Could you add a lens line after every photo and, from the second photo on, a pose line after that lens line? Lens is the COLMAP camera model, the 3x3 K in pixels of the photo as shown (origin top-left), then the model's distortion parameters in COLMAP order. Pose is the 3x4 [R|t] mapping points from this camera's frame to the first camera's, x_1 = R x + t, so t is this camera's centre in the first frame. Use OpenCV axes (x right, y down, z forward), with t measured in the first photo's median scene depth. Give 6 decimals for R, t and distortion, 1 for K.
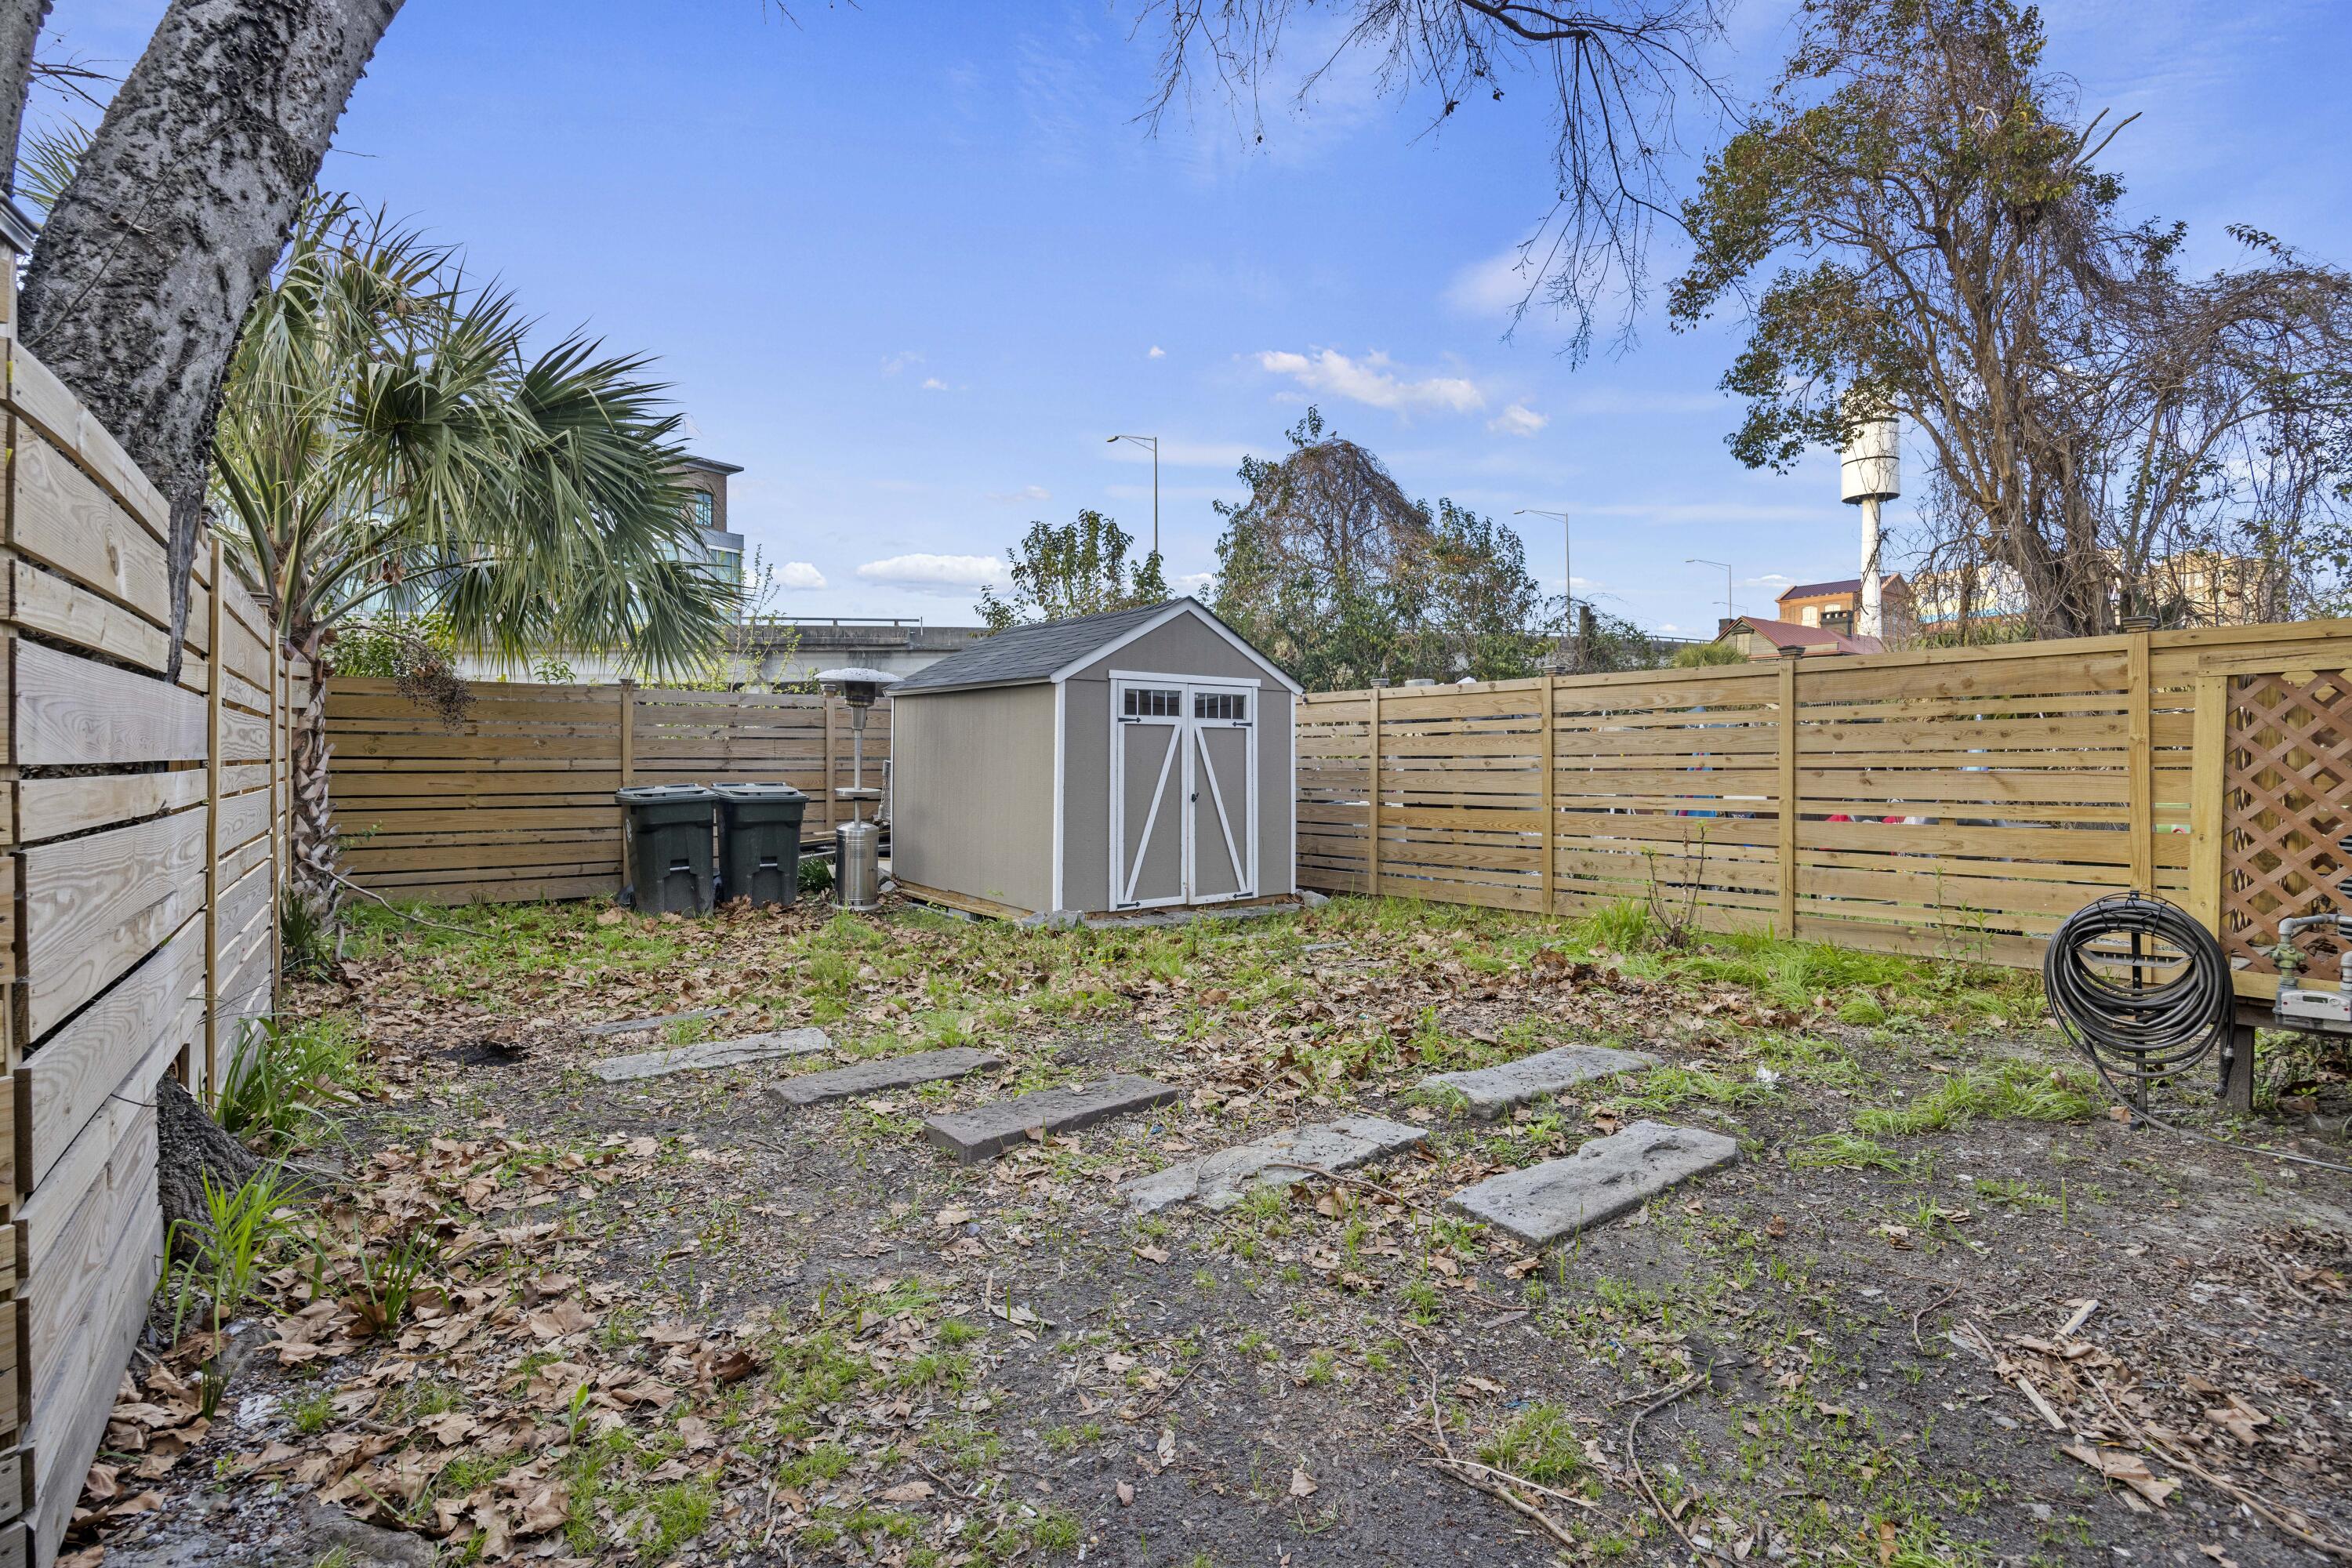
lens RADIAL K [[1082.0, 0, 1169.5], [0, 1082.0, 772.2], [0, 0, 1]] dist [-0.001904, -0.000747]
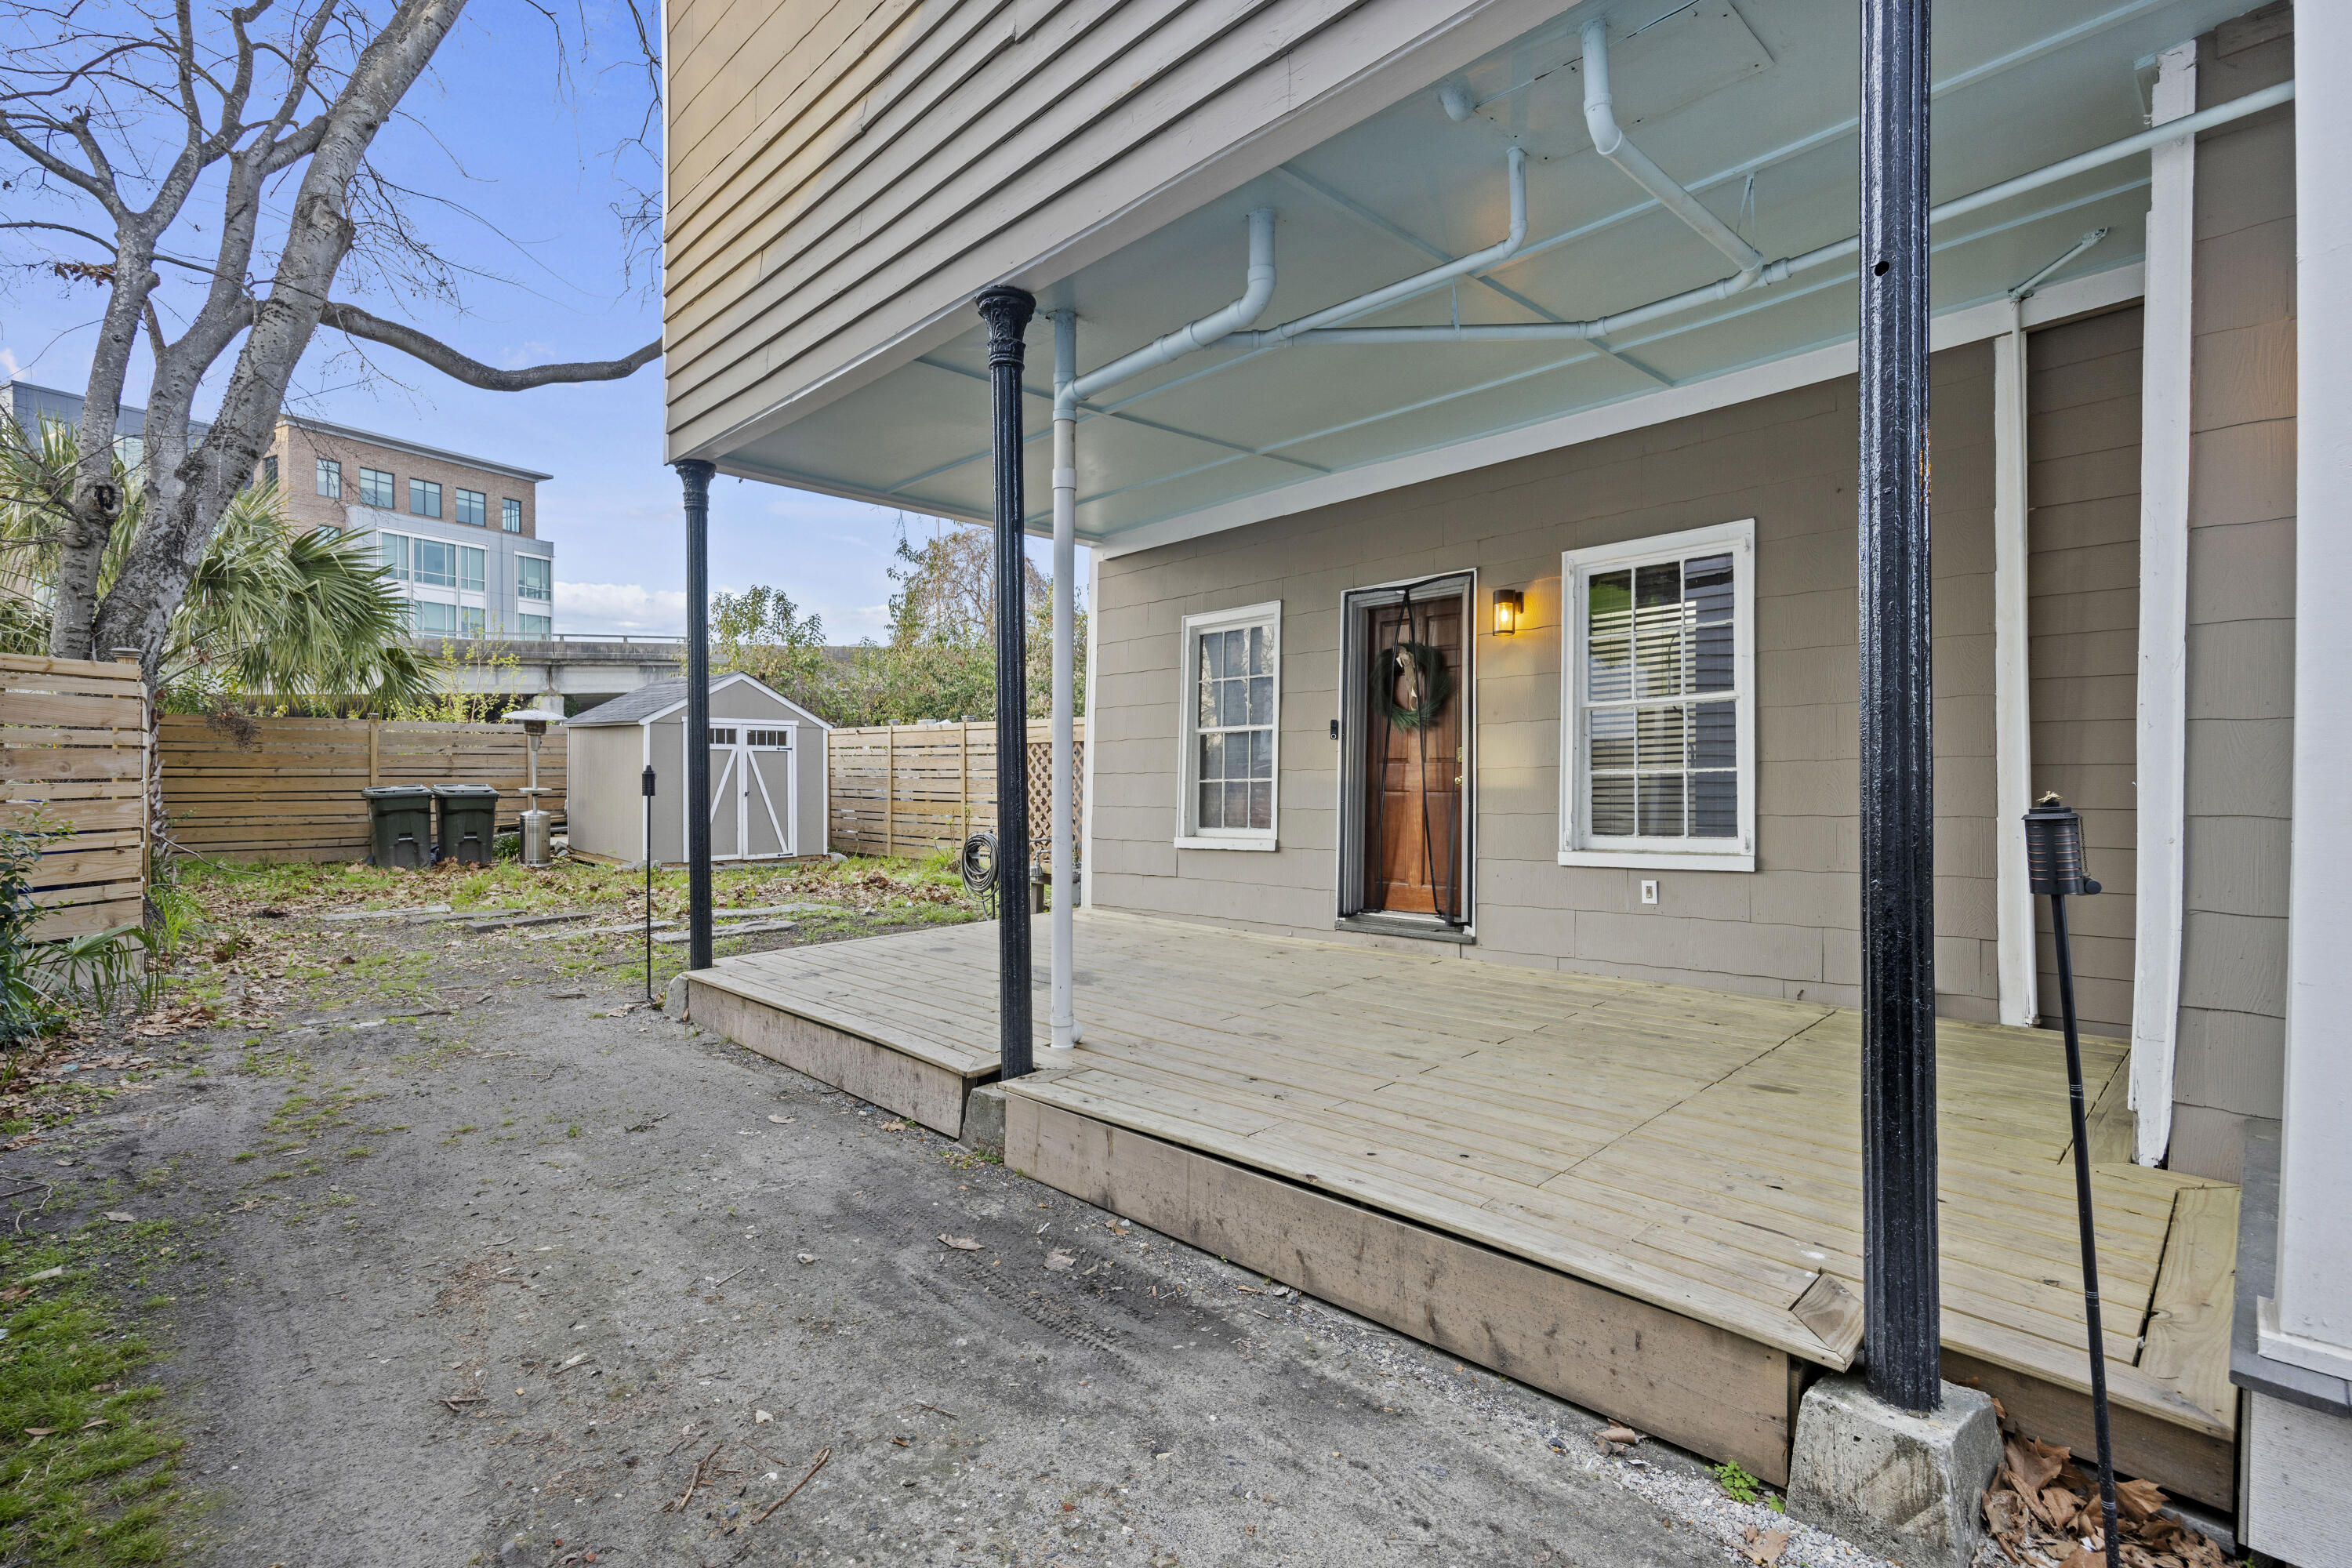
lens RADIAL K [[1082.0, 0, 1183.8], [0, 1082.0, 789.6], [0, 0, 1]] dist [-0.001904, -0.000747]
pose [[0.991018, 0.001599, 0.133719, 0.439465], [-0.003199, 0.999926, 0.011753, -0.004367], [-0.133690, -0.012076, 0.990950, -0.676159]]
